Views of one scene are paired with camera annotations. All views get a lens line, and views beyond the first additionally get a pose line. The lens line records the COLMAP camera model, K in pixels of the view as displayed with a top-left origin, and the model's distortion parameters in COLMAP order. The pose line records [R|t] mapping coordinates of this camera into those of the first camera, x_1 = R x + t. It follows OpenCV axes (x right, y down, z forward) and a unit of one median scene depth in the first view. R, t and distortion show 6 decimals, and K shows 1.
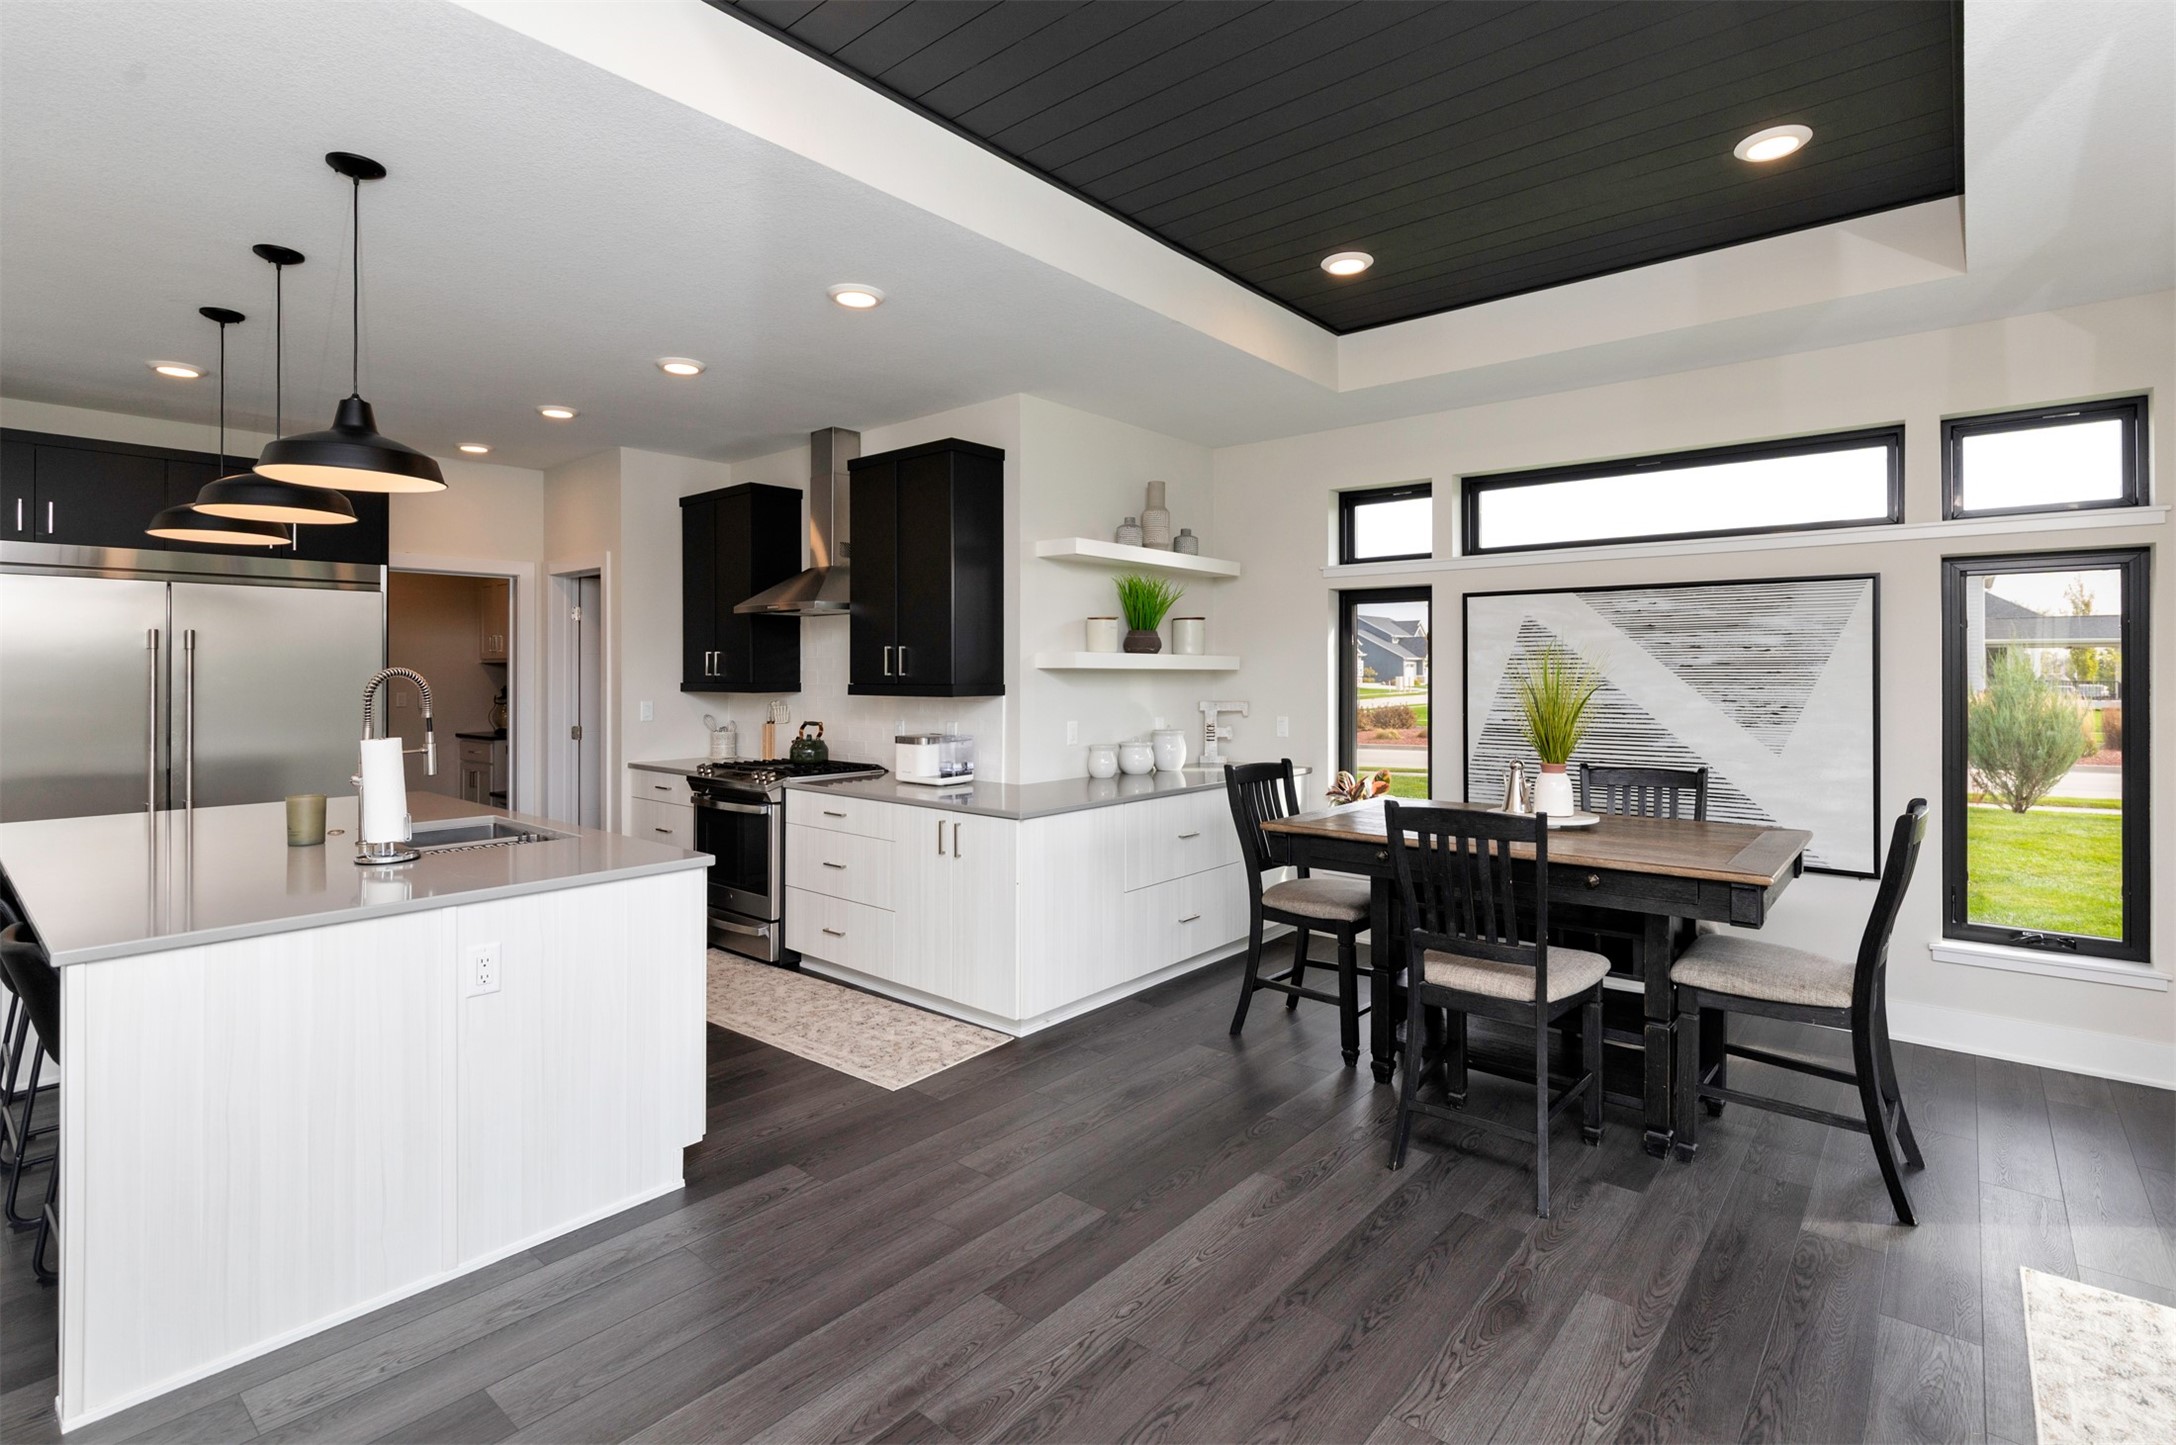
lens RADIAL K [[1007.1, 0, 1172.3], [0, 1007.1, 671.4], [0, 0, 1]] dist [-0.002685, 0.000106]
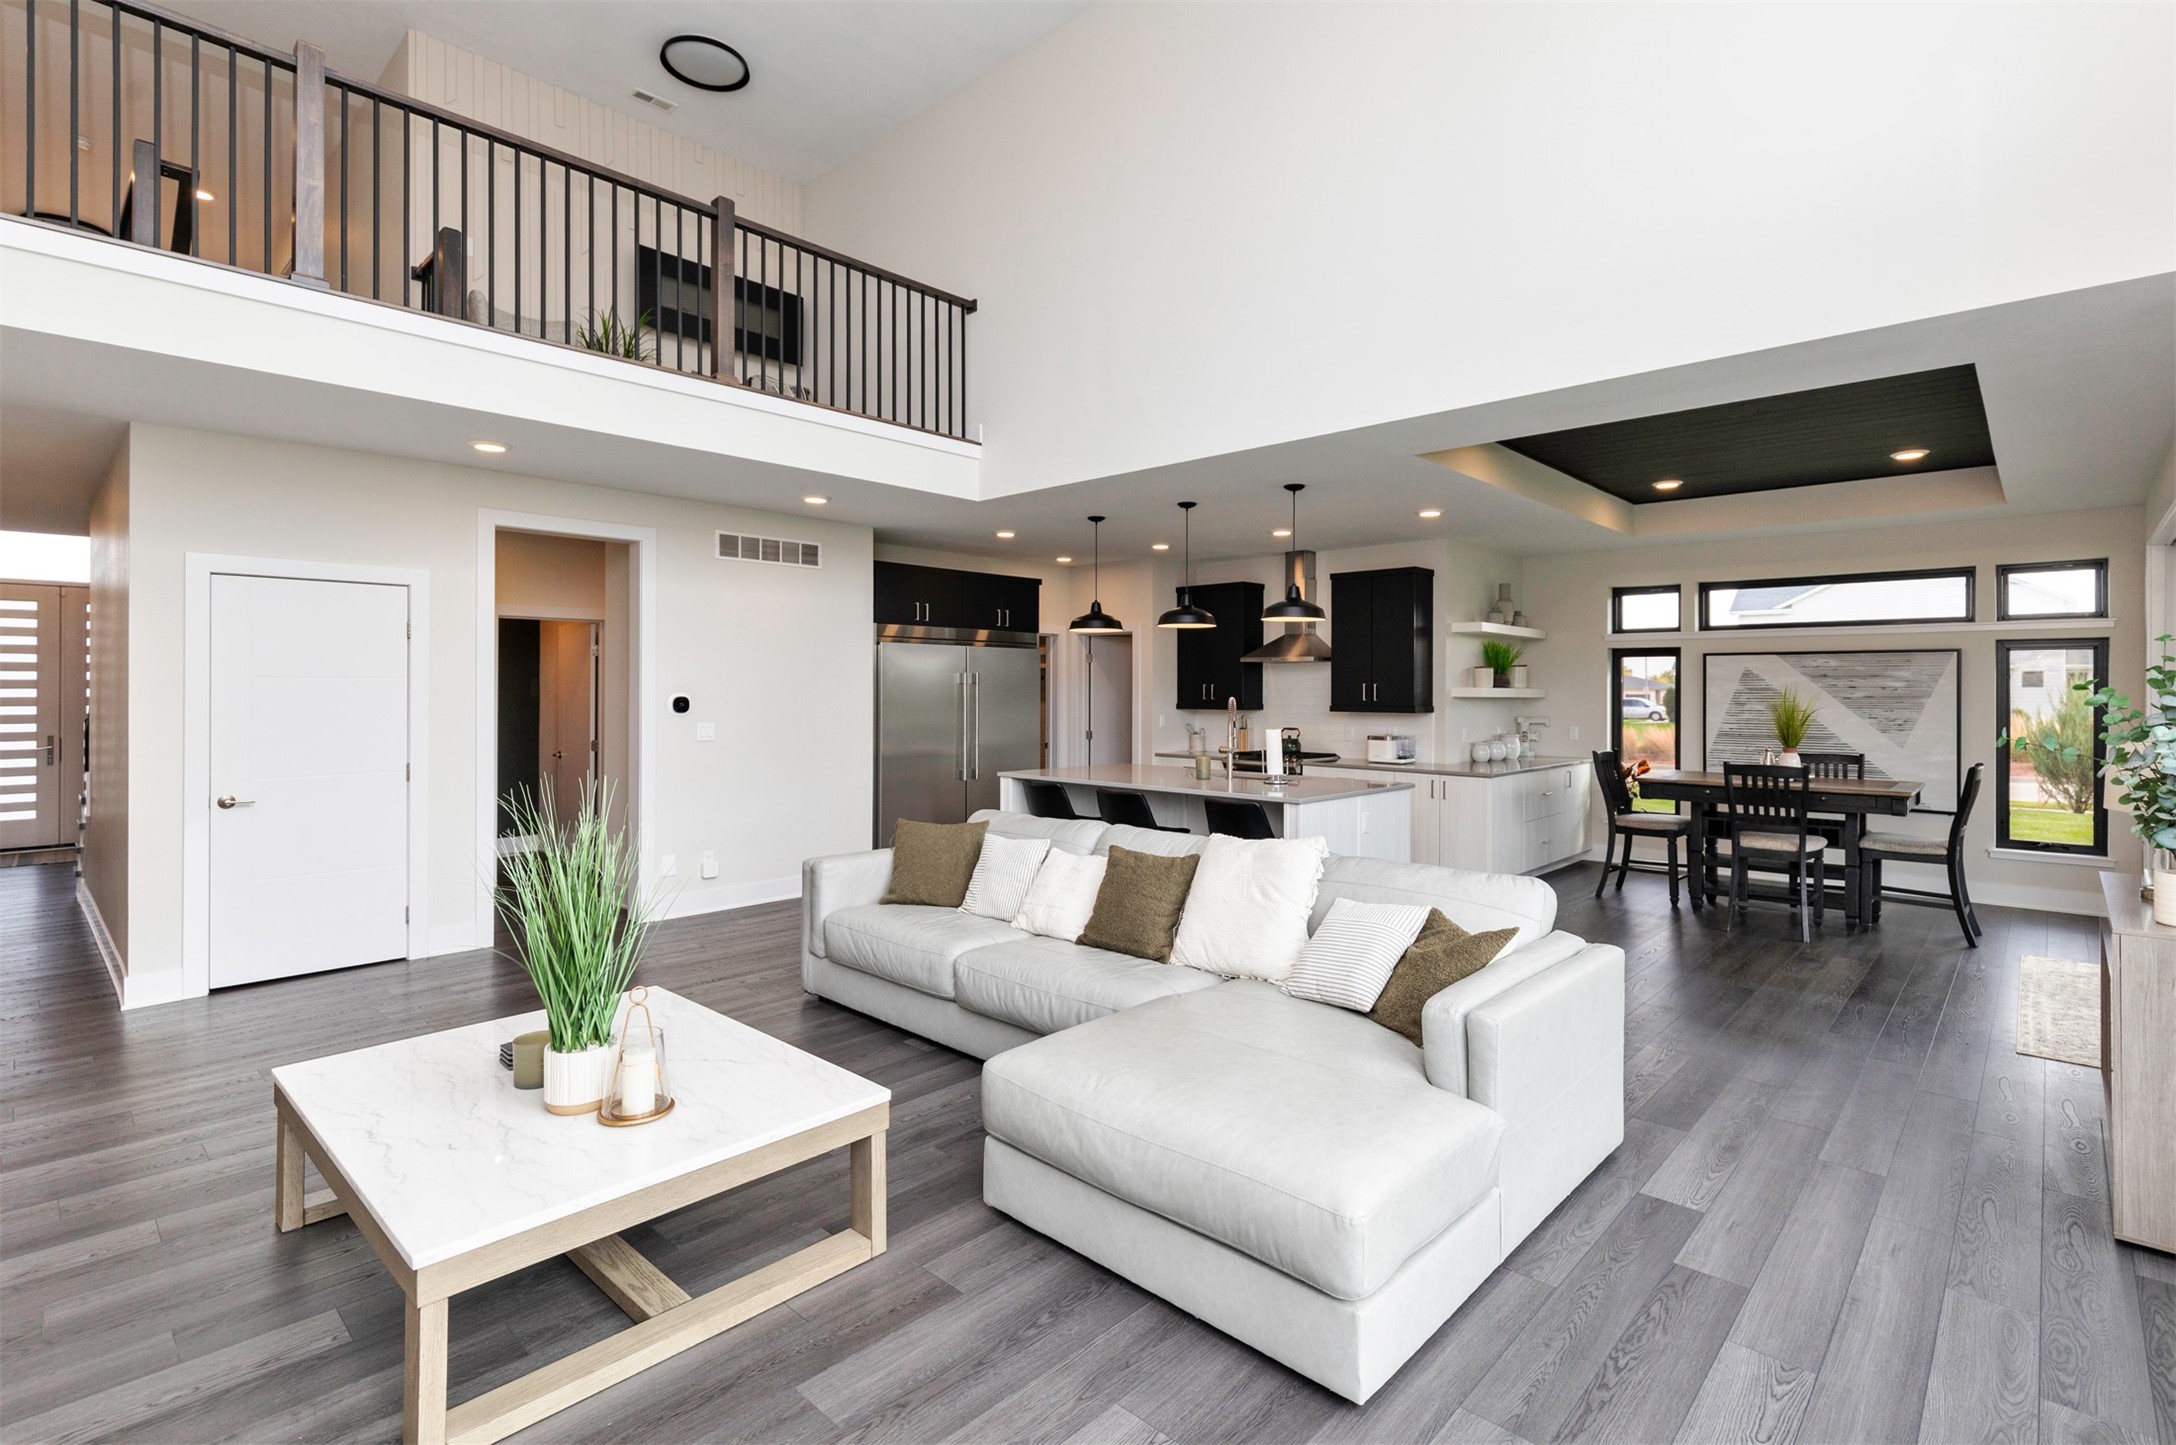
lens RADIAL K [[967.6, 0, 1204.9], [0, 967.6, 690.8], [0, 0, 1]] dist [-0.000516, 0.000090]
pose [[0.998828, 0.004435, -0.048190, -0.558763], [-0.004379, 0.999990, 0.001265, -0.016167], [0.048195, -0.001052, 0.998837, -0.786412]]
